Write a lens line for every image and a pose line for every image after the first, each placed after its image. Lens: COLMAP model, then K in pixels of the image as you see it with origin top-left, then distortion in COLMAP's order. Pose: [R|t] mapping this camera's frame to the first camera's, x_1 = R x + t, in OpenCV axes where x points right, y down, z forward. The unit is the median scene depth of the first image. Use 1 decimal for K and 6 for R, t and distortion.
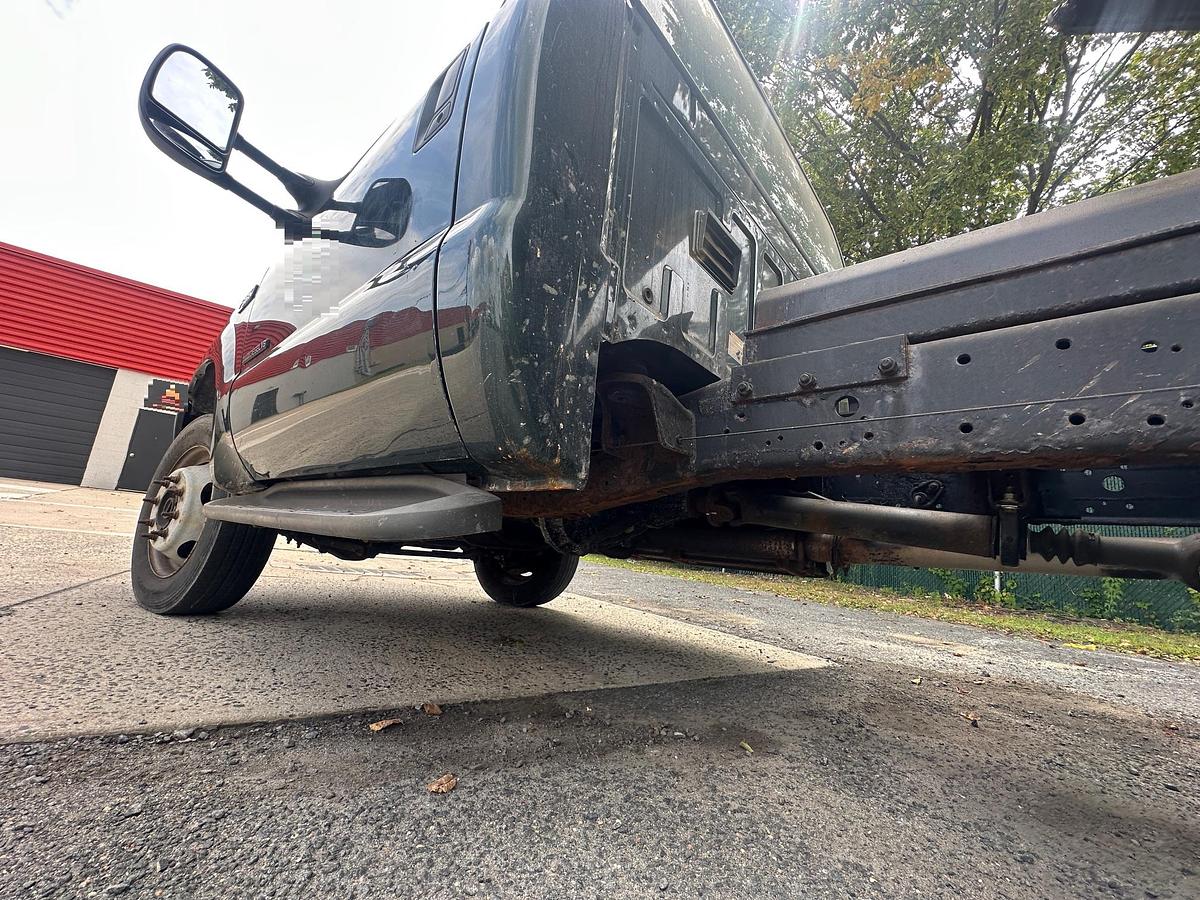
lens RADIAL K [[478.6, 0, 598.4], [0, 478.6, 449.9], [0, 0, 1]] dist [-0.001354, 0.000060]
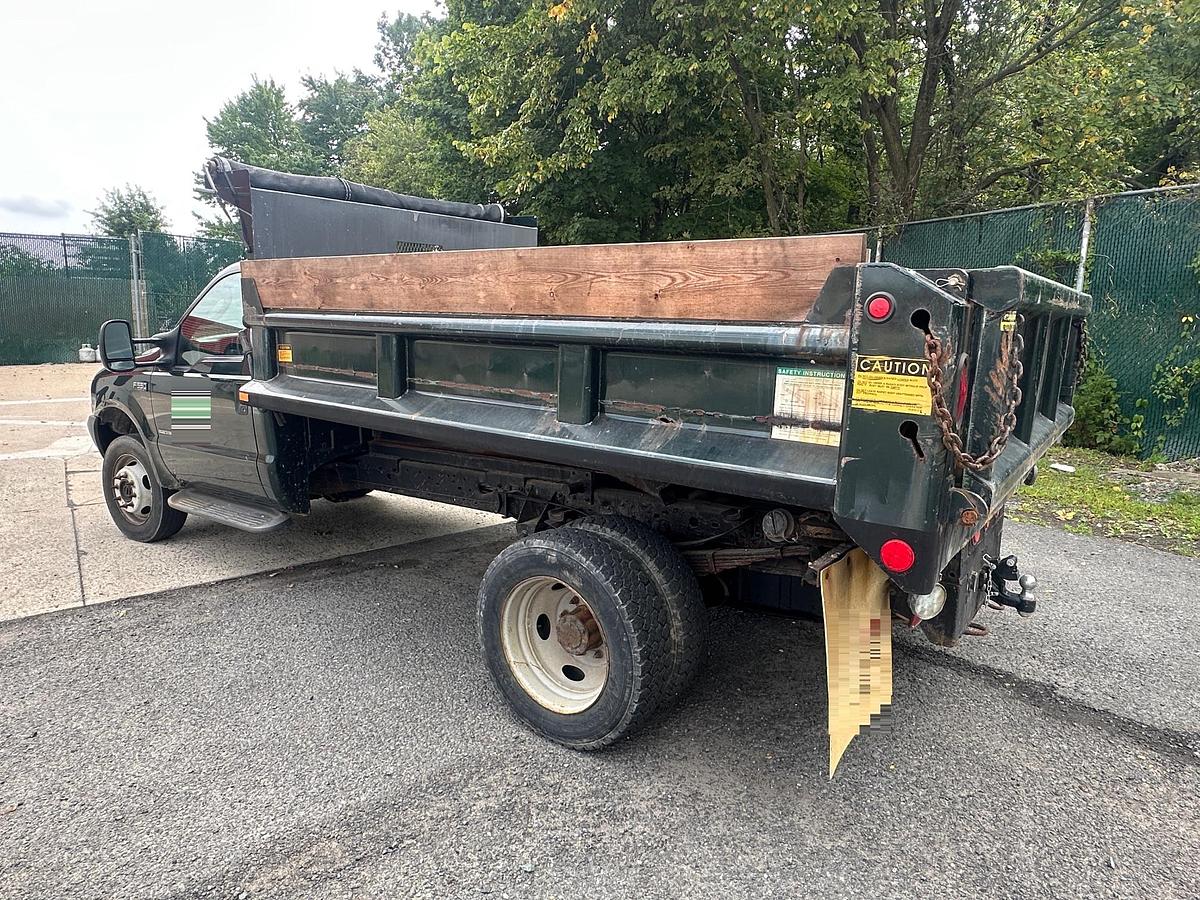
lens RADIAL K [[739.0, 0, 596.0], [0, 739.0, 452.5], [0, 0, 1]] dist [-0.001364, 0.000438]
pose [[0.992474, -0.112317, 0.048793, 1.175107], [0.085818, 0.922166, 0.377154, -1.416331], [-0.087356, -0.370128, 0.924864, -2.639841]]
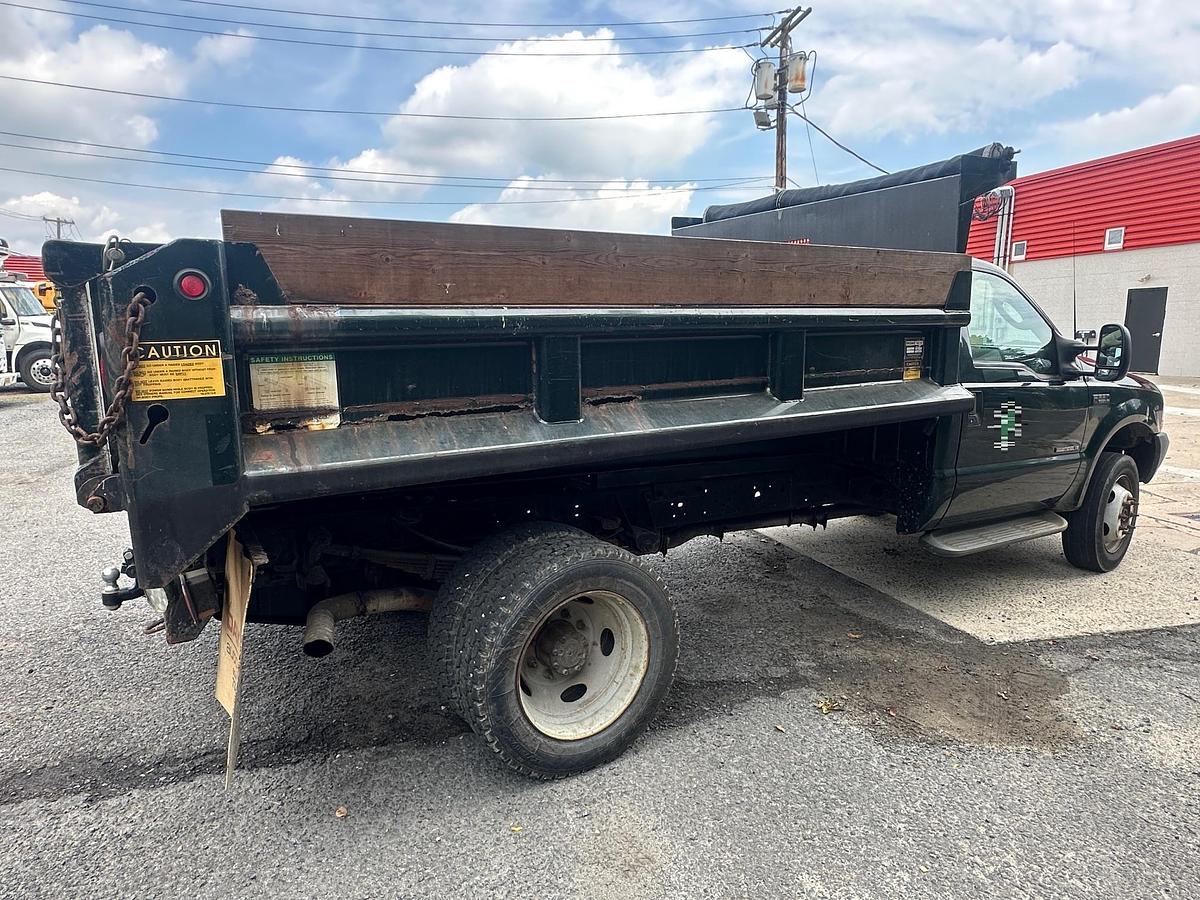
lens RADIAL K [[741.3, 0, 592.4], [0, 741.3, 451.5], [0, 0, 1]] dist [-0.001392, 0.001009]
pose [[-0.296073, 0.043544, -0.954172, 4.248188], [0.154940, 0.987919, -0.002992, -0.214971], [0.942515, -0.148725, -0.299243, 1.277925]]
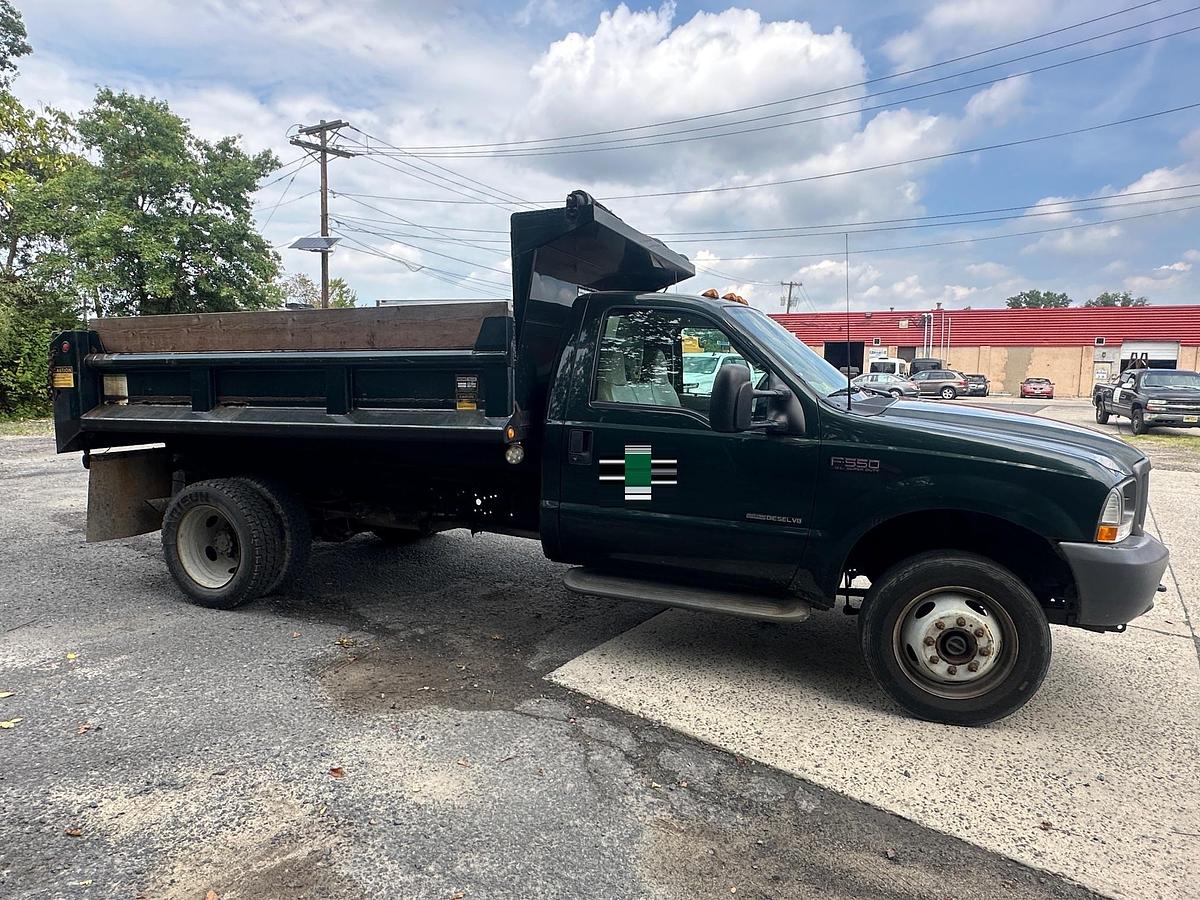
lens RADIAL K [[737.2, 0, 600.0], [0, 737.2, 450.0], [0, 0, 1]] dist [-0.001898, 0.000319]
pose [[-0.929053, -0.085291, -0.359980, 1.875029], [-0.046410, 0.992244, -0.115317, 0.210378], [0.367023, -0.090429, -0.925806, 4.768696]]
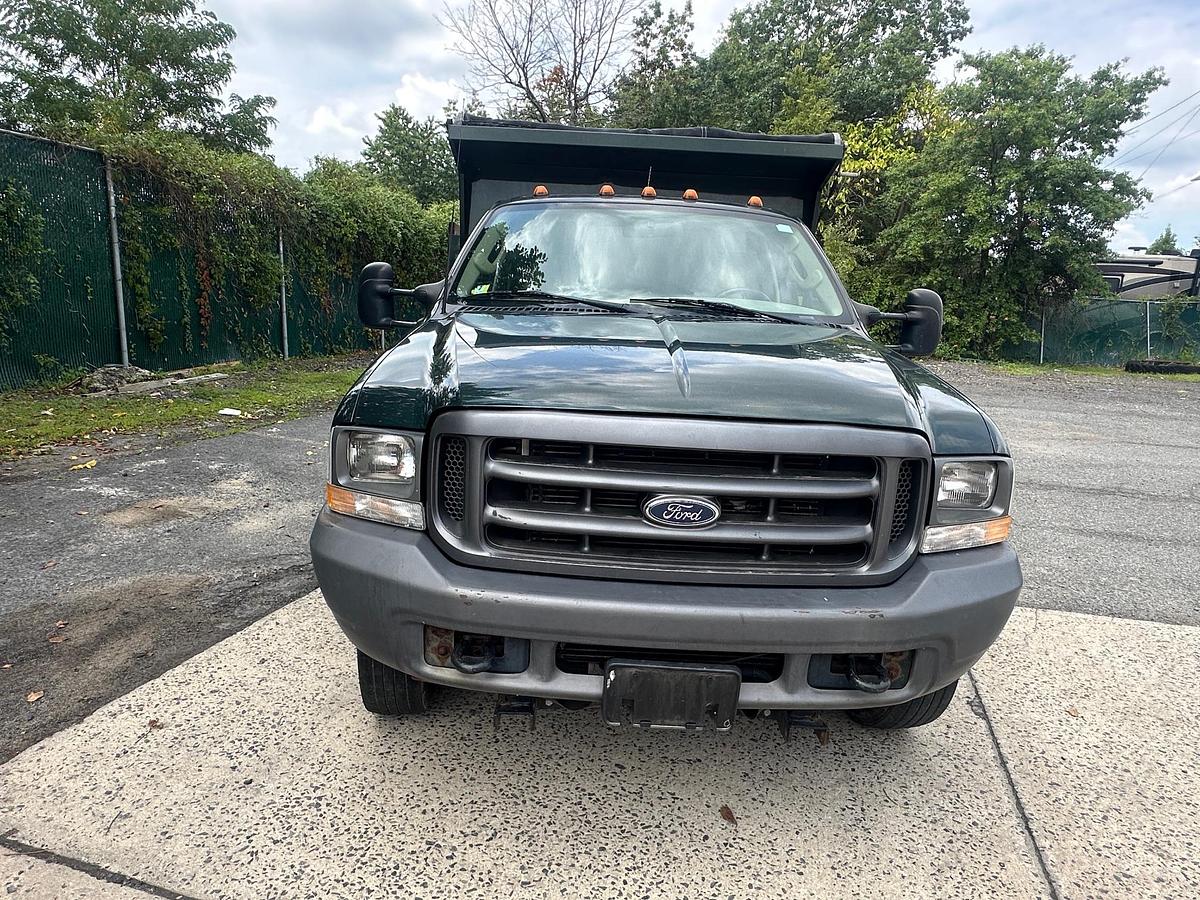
lens RADIAL K [[739.0, 0, 596.0], [0, 739.0, 452.5], [0, 0, 1]] dist [-0.001364, 0.000438]
pose [[-0.643245, -0.289007, 0.709021, -2.199025], [-0.265411, 0.952774, 0.147576, -0.368617], [-0.718188, -0.093254, -0.689572, 3.785807]]
